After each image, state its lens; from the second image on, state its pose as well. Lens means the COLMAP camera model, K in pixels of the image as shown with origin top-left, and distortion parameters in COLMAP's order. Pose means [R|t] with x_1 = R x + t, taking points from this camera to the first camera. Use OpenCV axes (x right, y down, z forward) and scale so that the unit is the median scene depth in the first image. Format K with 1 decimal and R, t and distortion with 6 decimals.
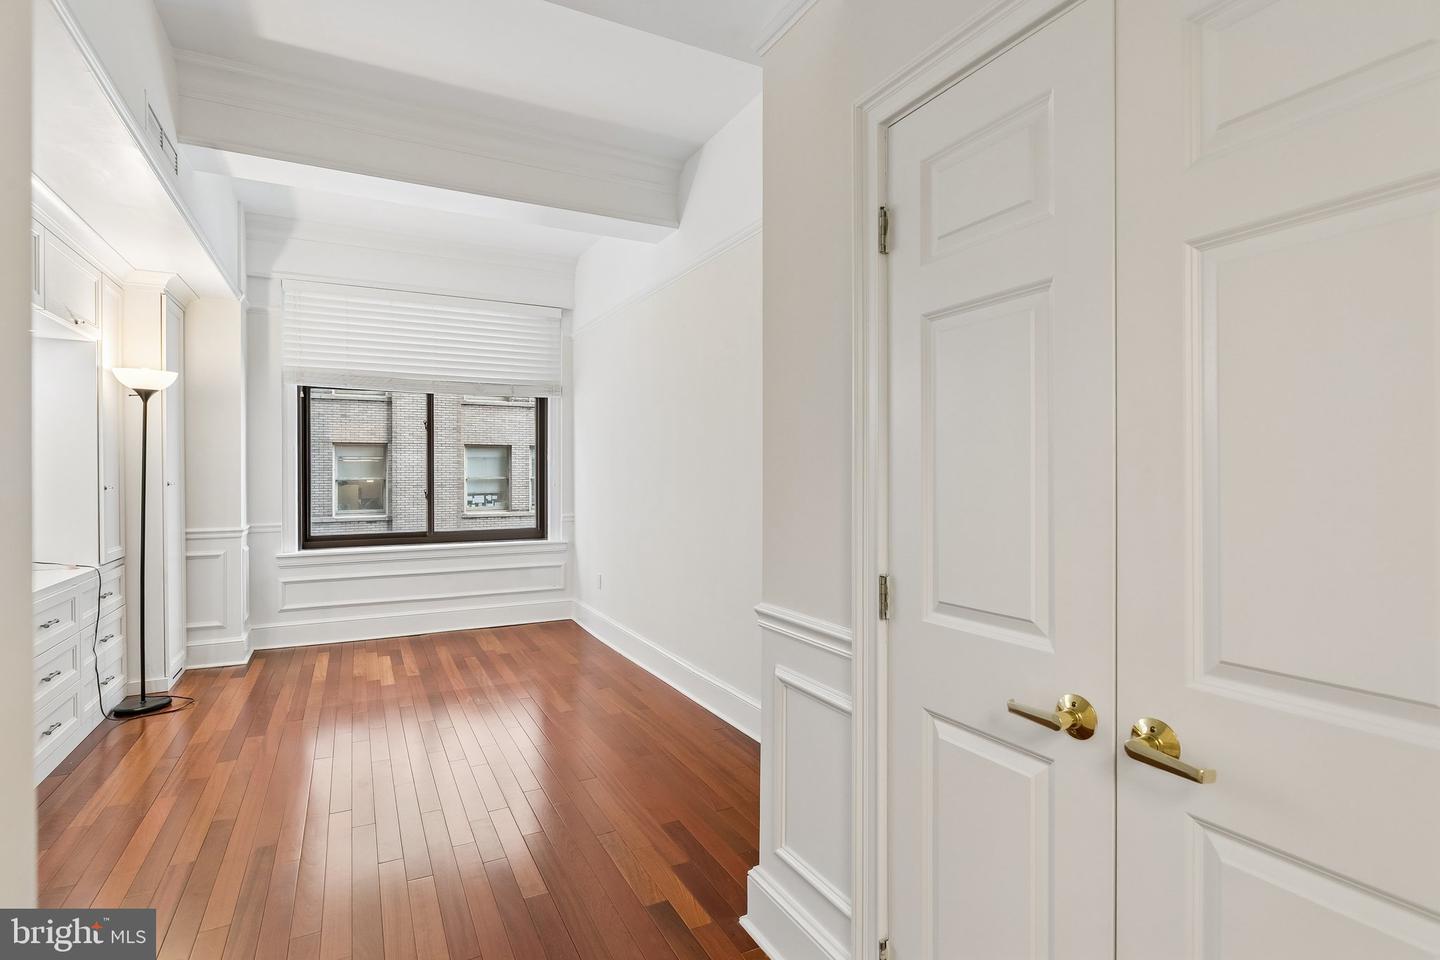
lens RADIAL K [[731.6, 0, 722.0], [0, 731.6, 473.7], [0, 0, 1]] dist [-0.001124, -0.000214]
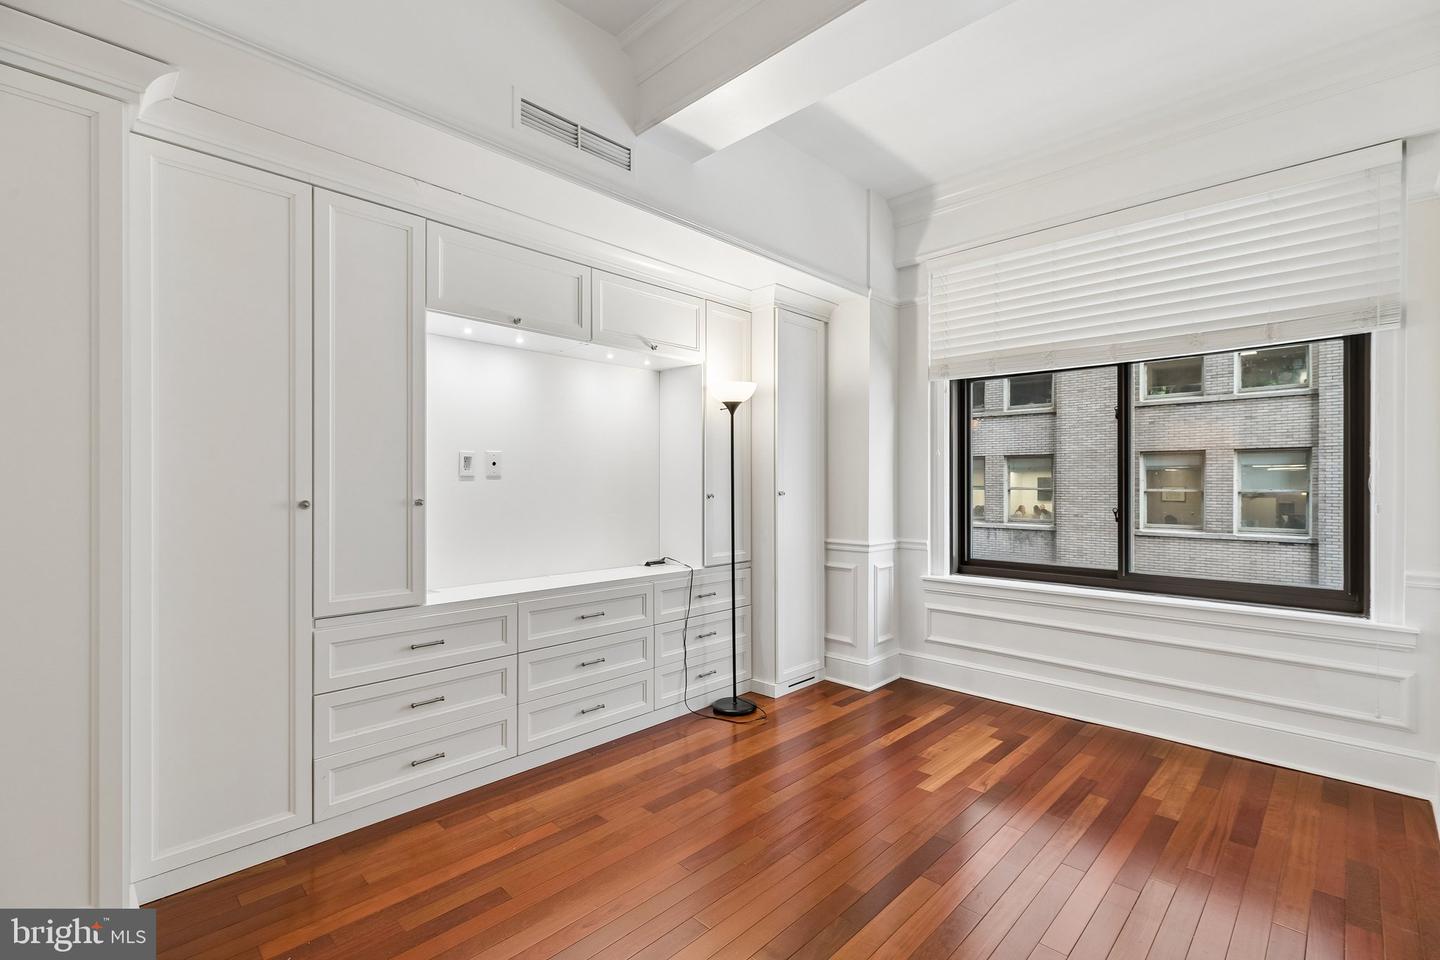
lens RADIAL K [[647.0, 0, 720.0], [0, 647.0, 480.0], [0, 0, 1]] dist [0.012087, -0.000166]
pose [[0.312635, -0.001966, -0.949871, 0.058285], [-0.004183, 0.999985, -0.003446, -0.001107], [0.949864, 0.005051, 0.312622, 0.533296]]
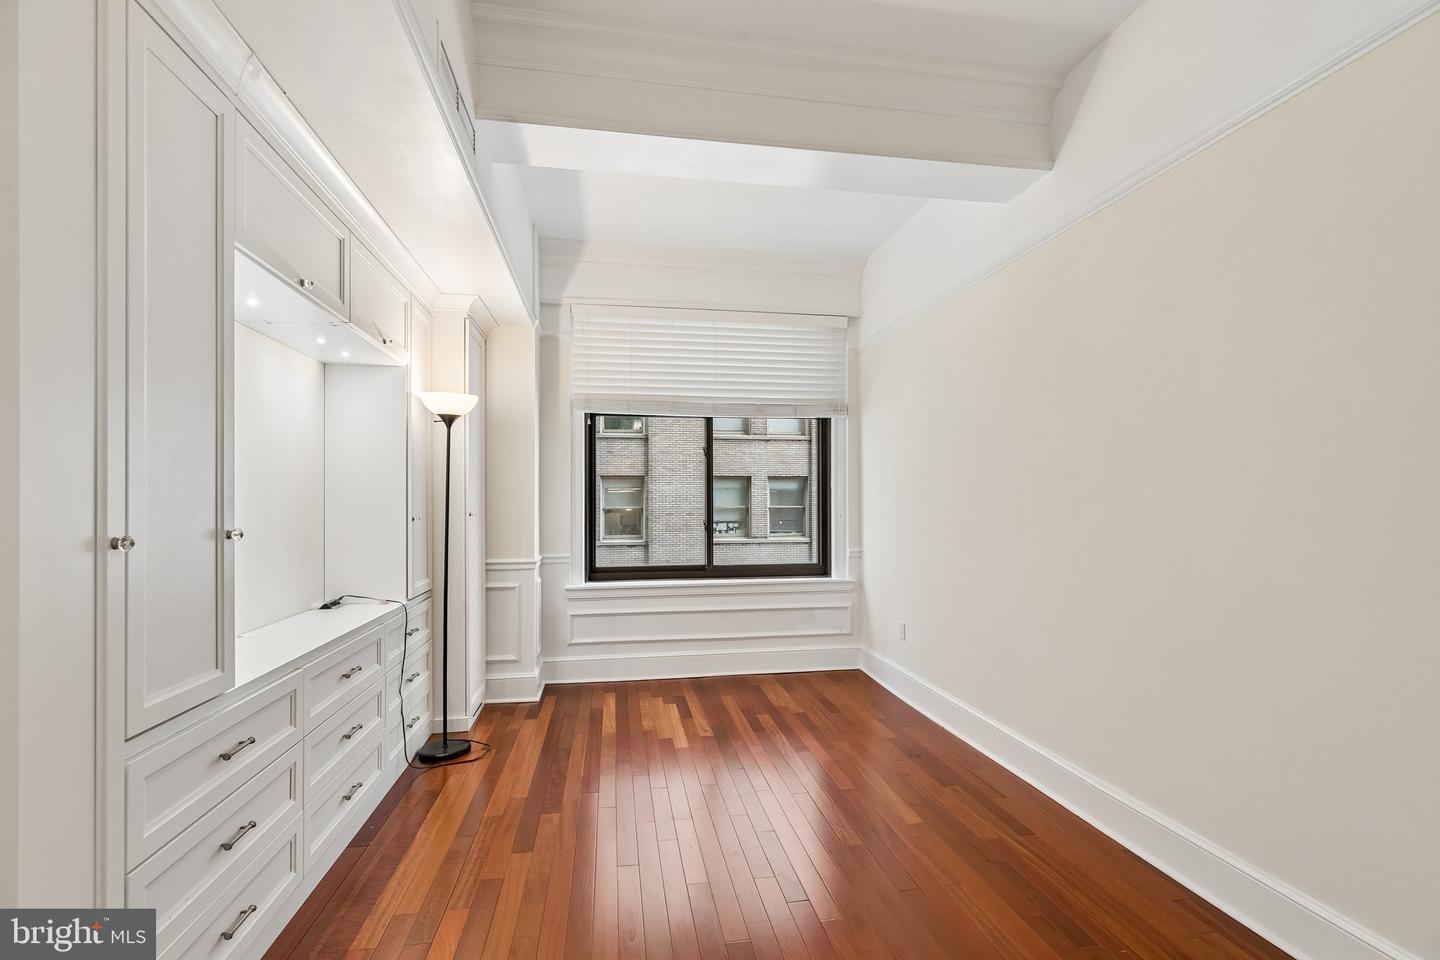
lens RADIAL K [[664.5, 0, 707.8], [0, 664.5, 491.0], [0, 0, 1]] dist [0.010499, -0.001089]
pose [[0.949320, -0.006876, -0.314235, -0.152997], [0.001314, 0.999839, -0.017909, -0.000408], [0.314307, 0.016588, 0.949176, 0.220370]]
